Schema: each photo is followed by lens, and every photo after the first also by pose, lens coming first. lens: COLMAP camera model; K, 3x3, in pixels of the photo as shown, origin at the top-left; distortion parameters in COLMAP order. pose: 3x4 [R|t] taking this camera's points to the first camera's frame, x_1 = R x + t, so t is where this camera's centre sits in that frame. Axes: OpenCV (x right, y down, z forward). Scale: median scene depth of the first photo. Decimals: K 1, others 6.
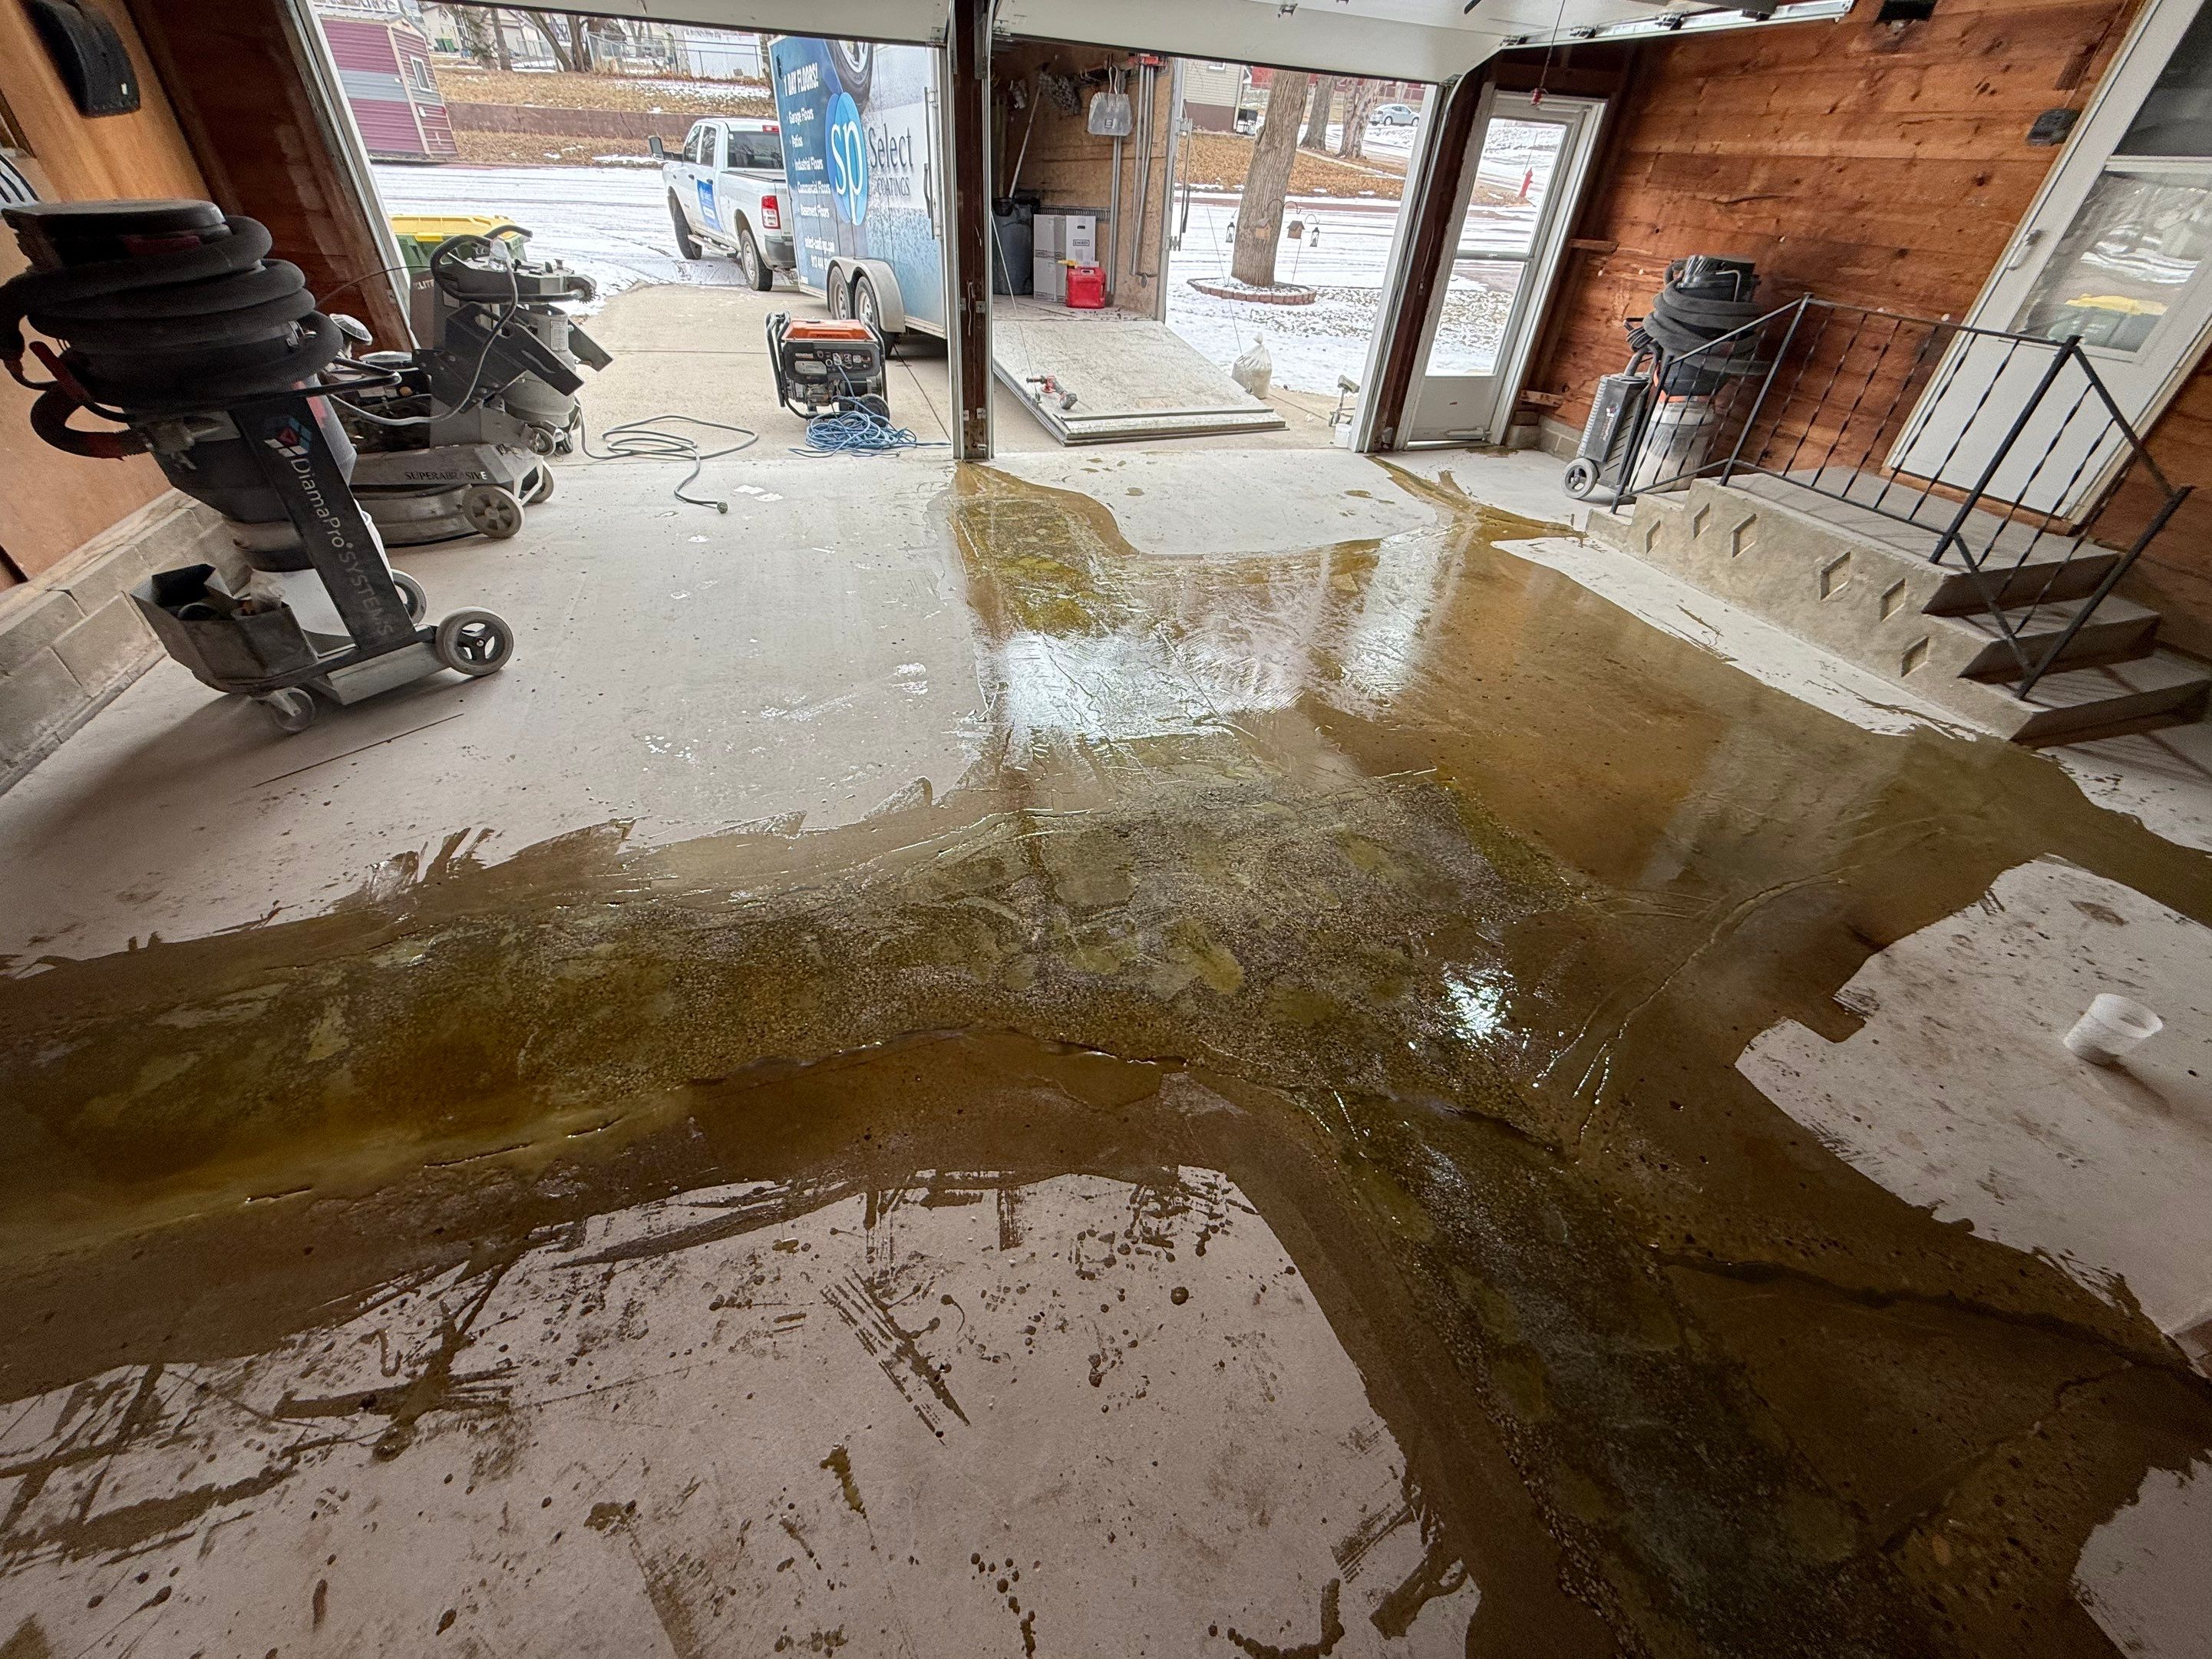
lens RADIAL K [[878.7, 0, 1099.2], [0, 878.7, 829.0], [0, 0, 1]] dist [0.000467, -0.000270]
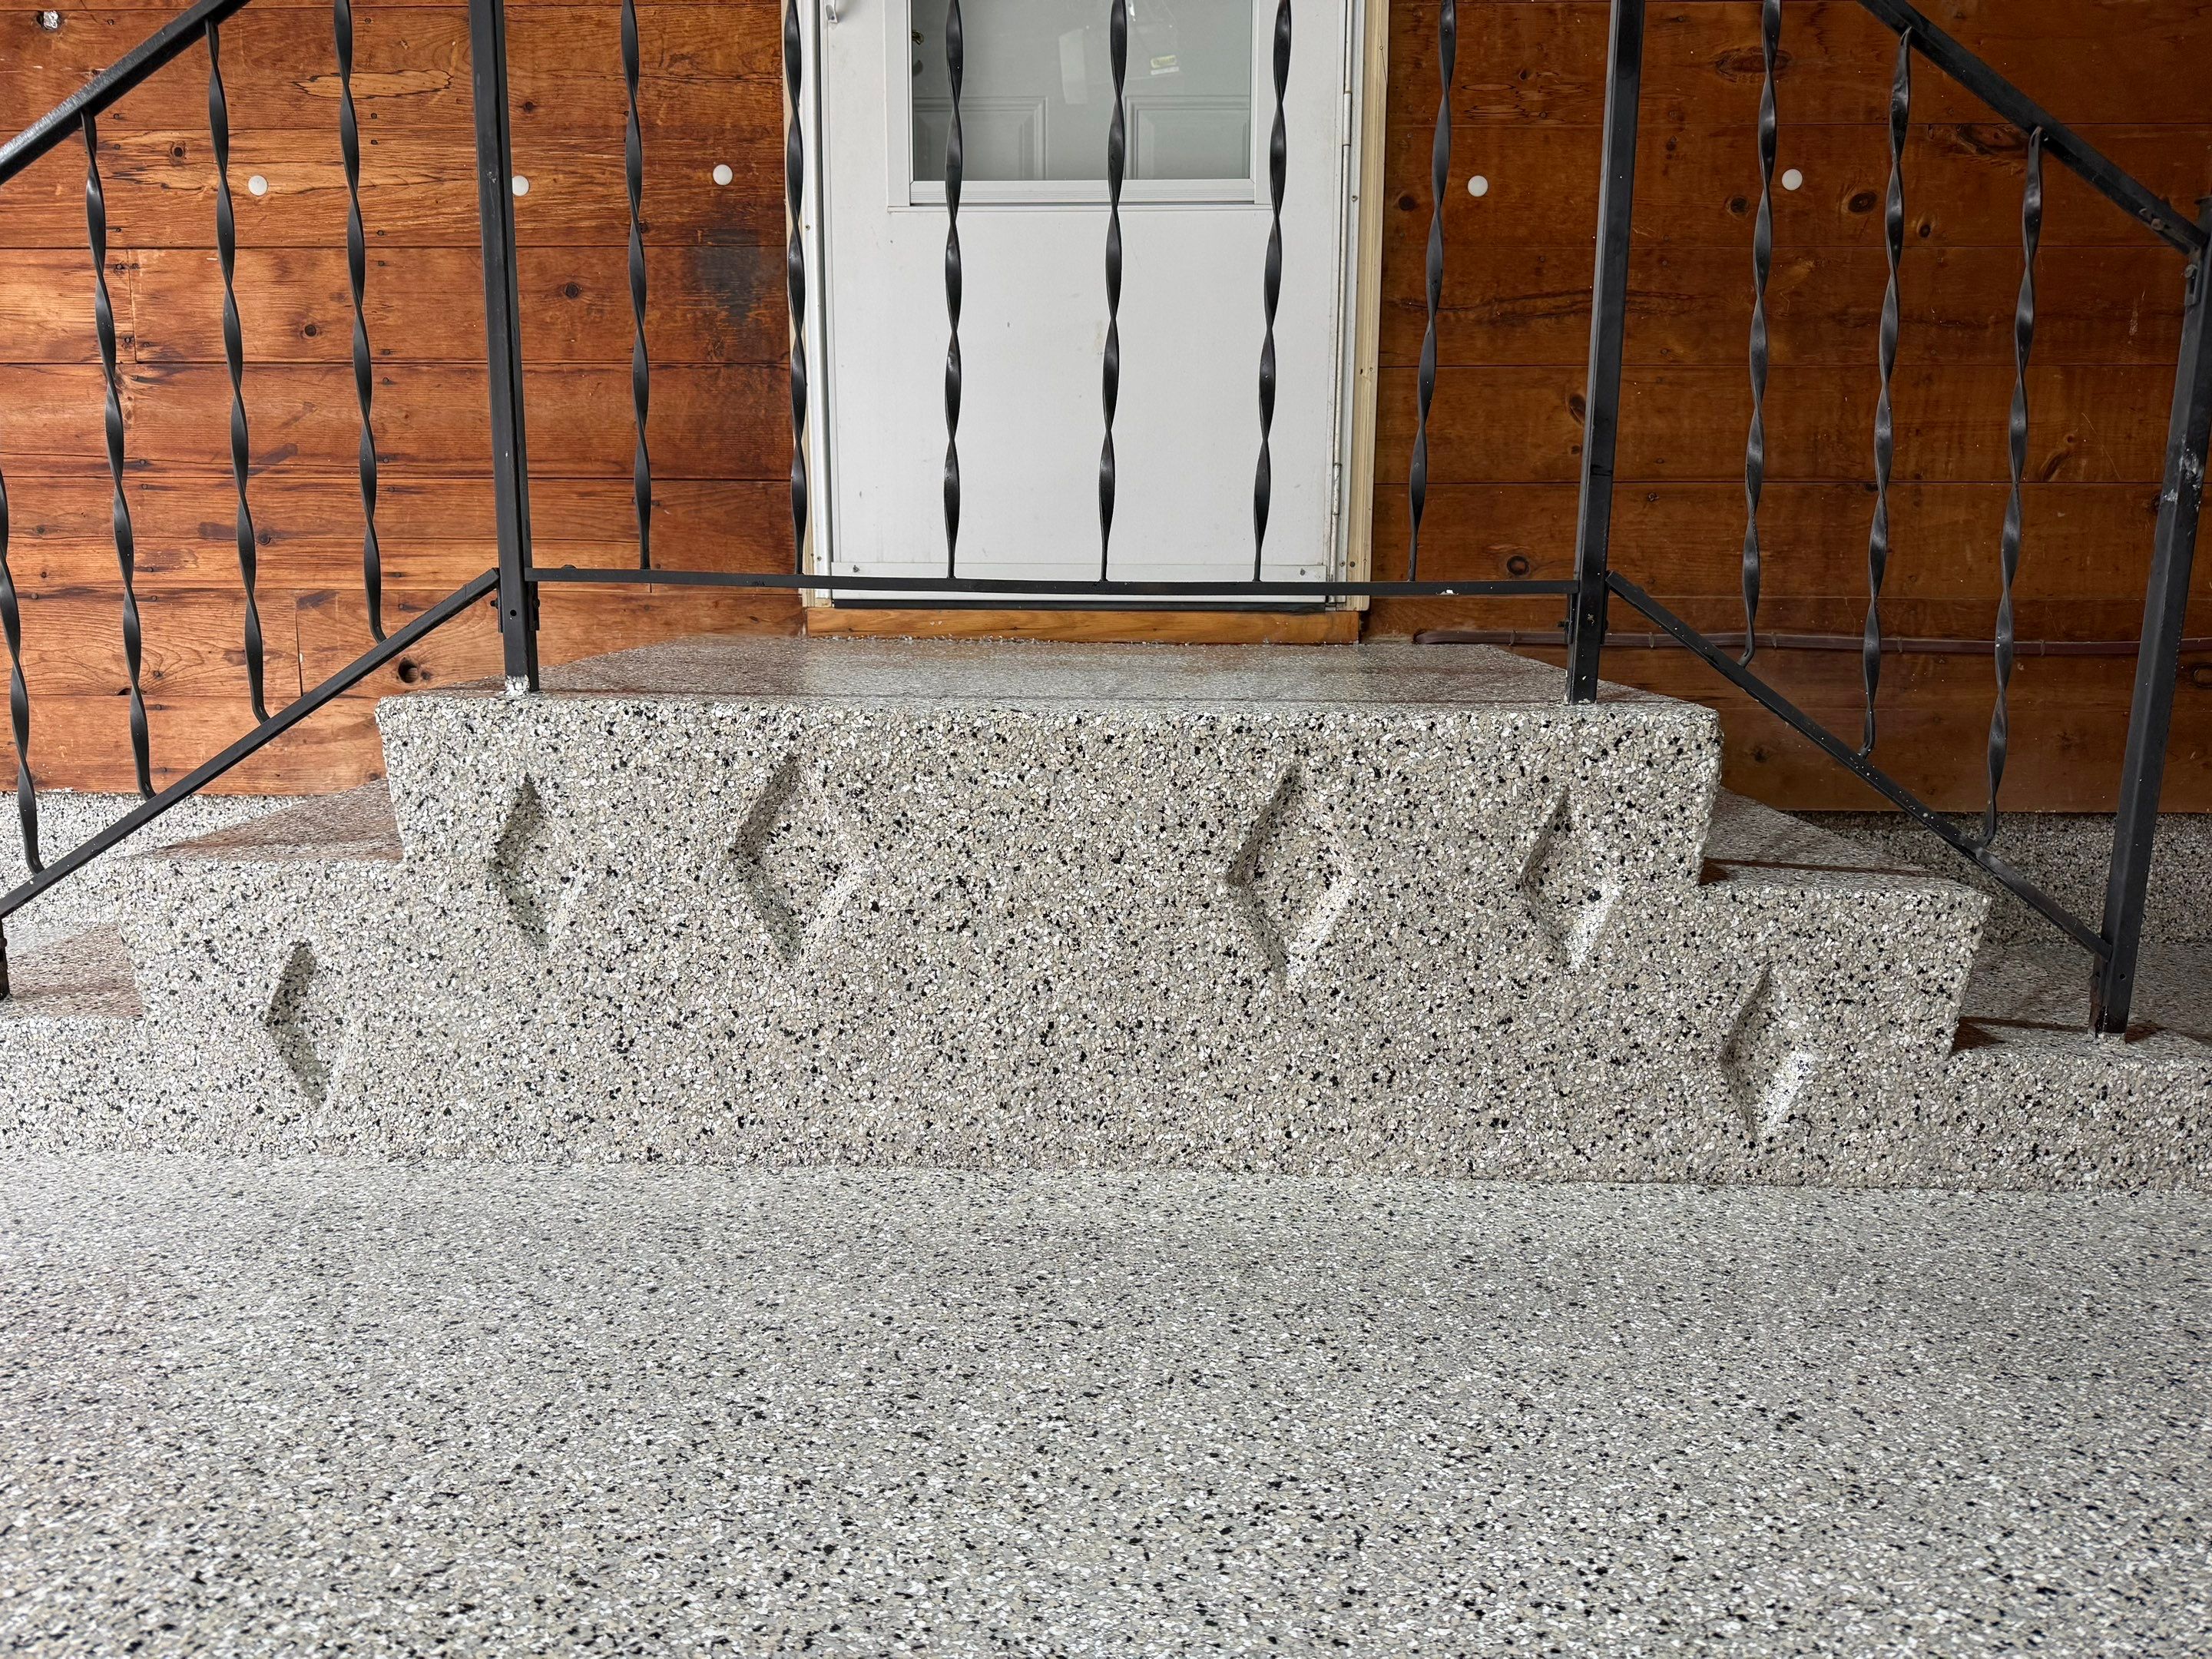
lens RADIAL K [[1581.1, 0, 1112.4], [0, 1581.1, 833.8], [0, 0, 1]] dist [0.031666, -0.004441]
pose [[0.322005, -0.195735, 0.926283, 0.449417], [0.586424, 0.809338, -0.032837, -0.302420], [-0.743249, 0.553768, 0.375395, 0.859832]]
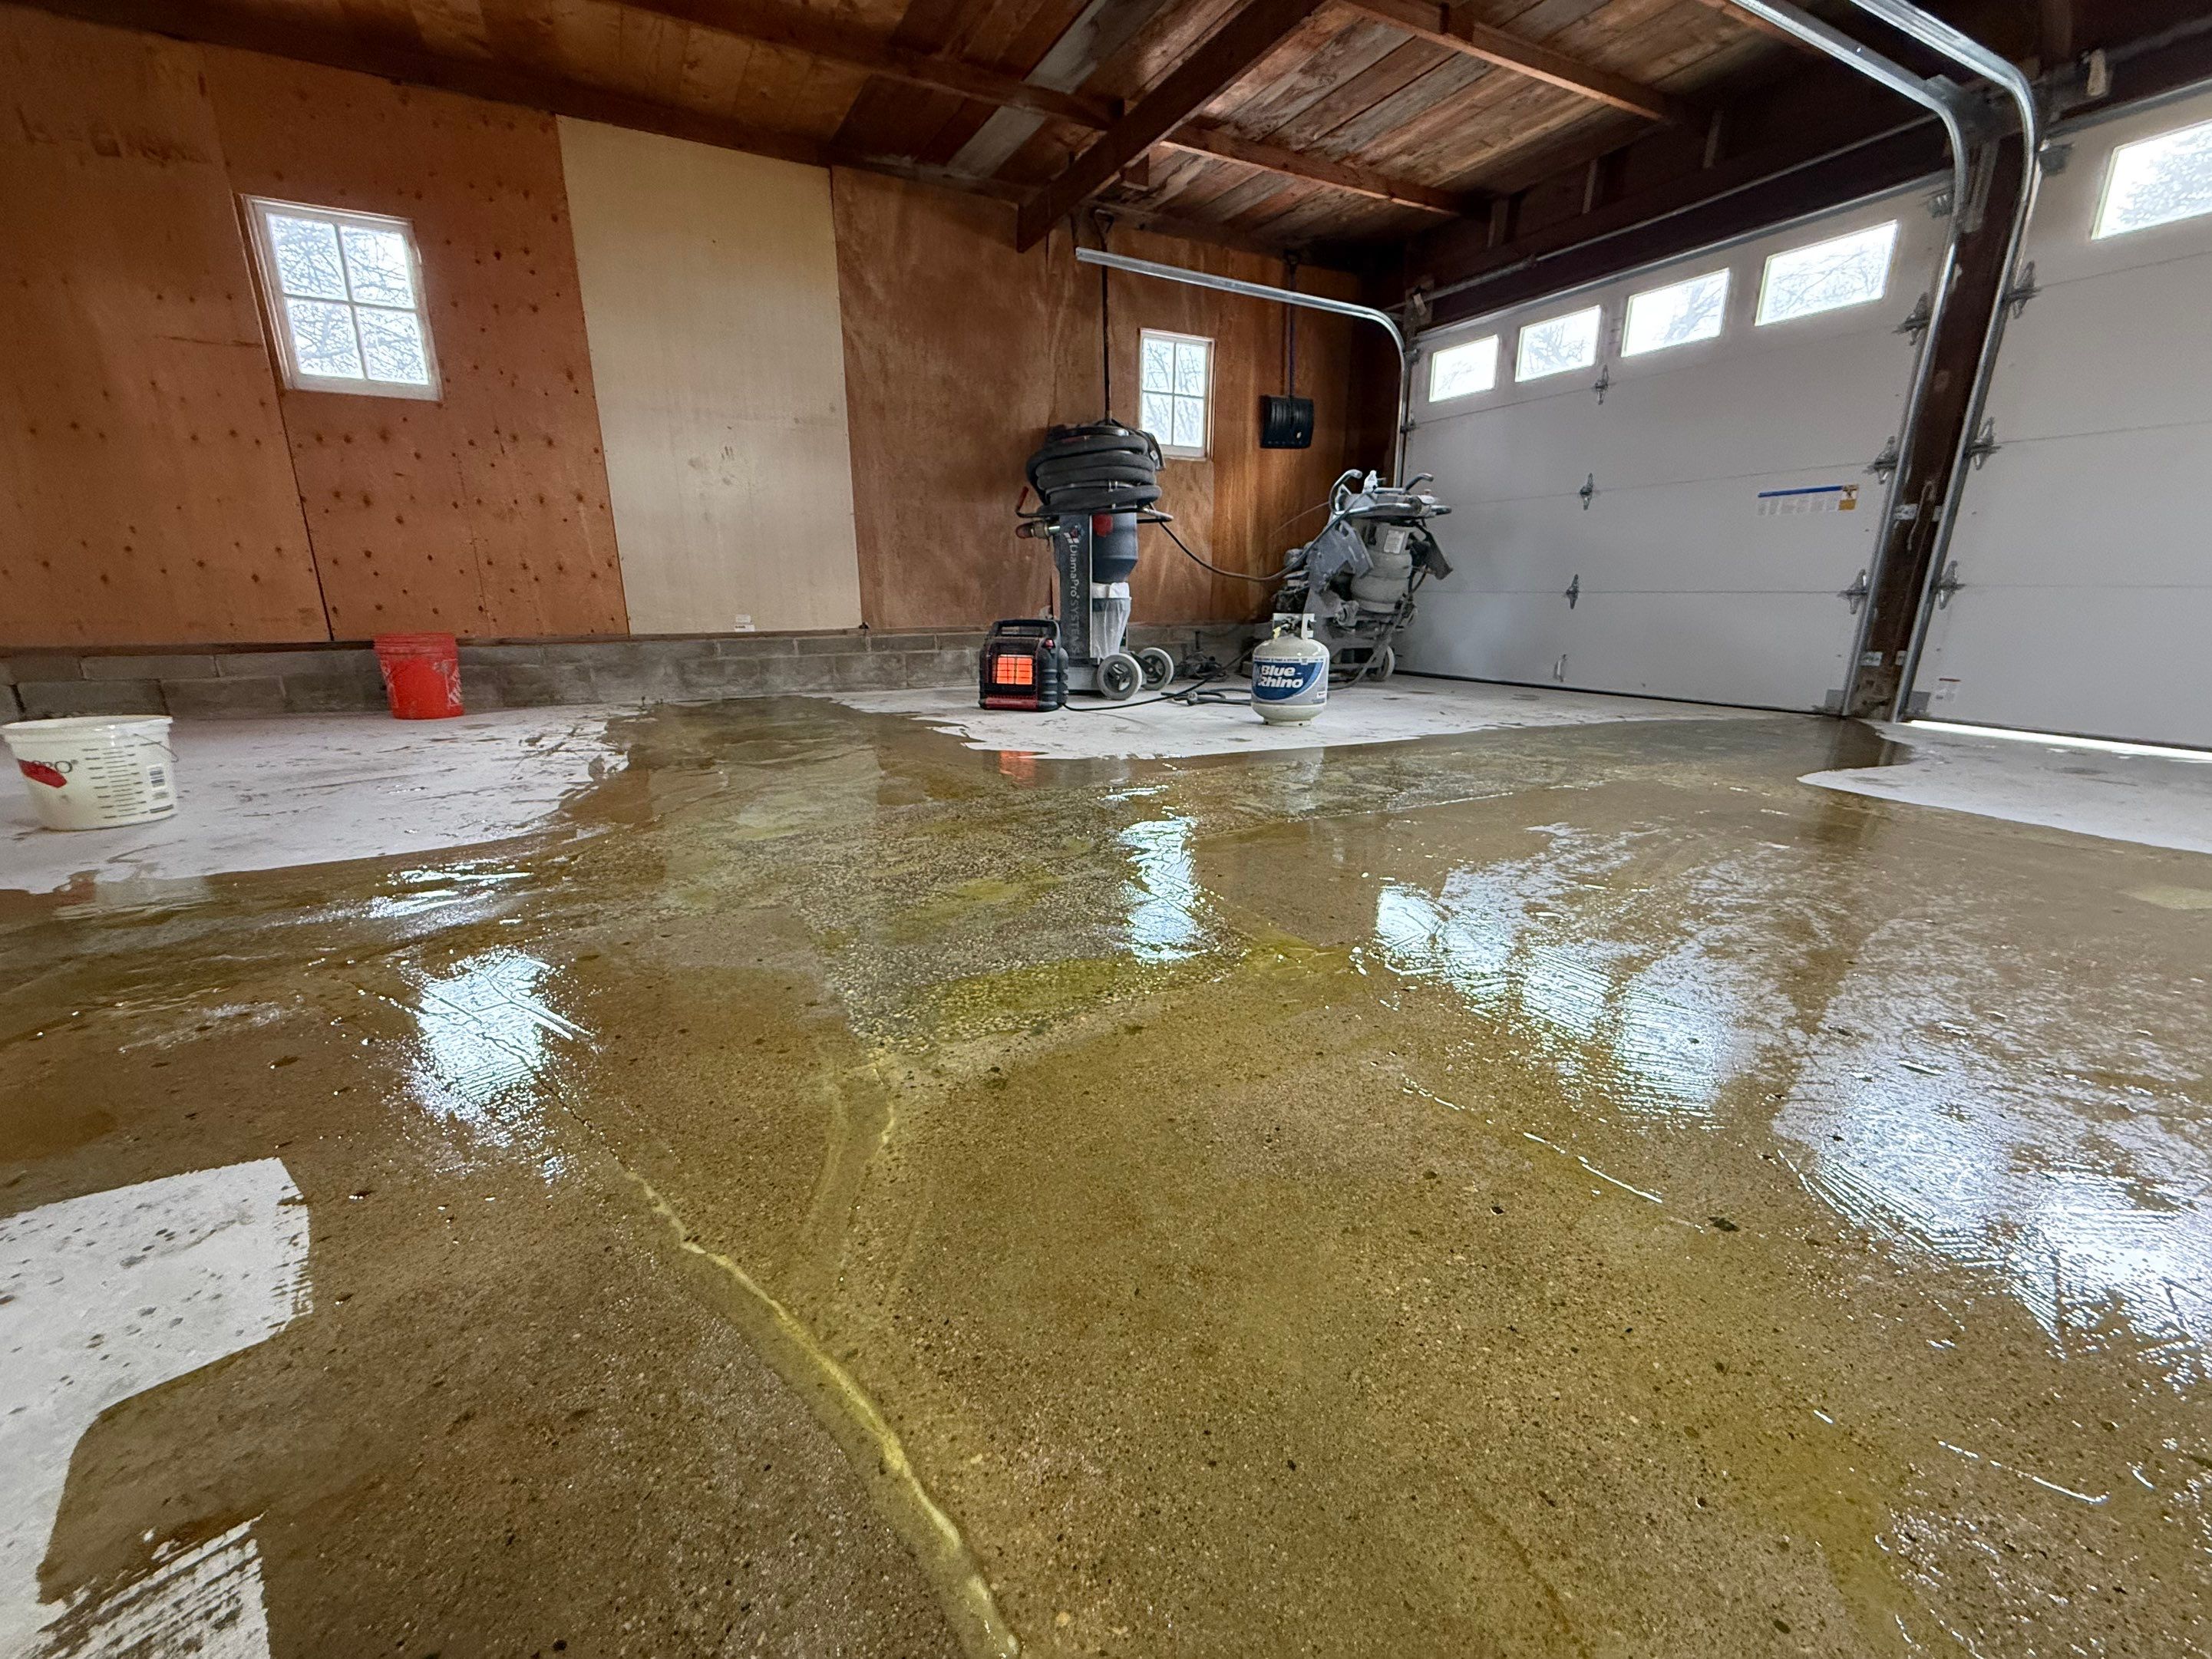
lens RADIAL K [[878.7, 0, 1099.3], [0, 878.7, 838.0], [0, 0, 1]] dist [0.000467, -0.000270]
pose [[0.177664, 0.207281, -0.962013, 0.592455], [-0.591211, 0.803970, 0.064044, -0.056540], [0.786705, 0.557375, 0.265383, 0.566139]]
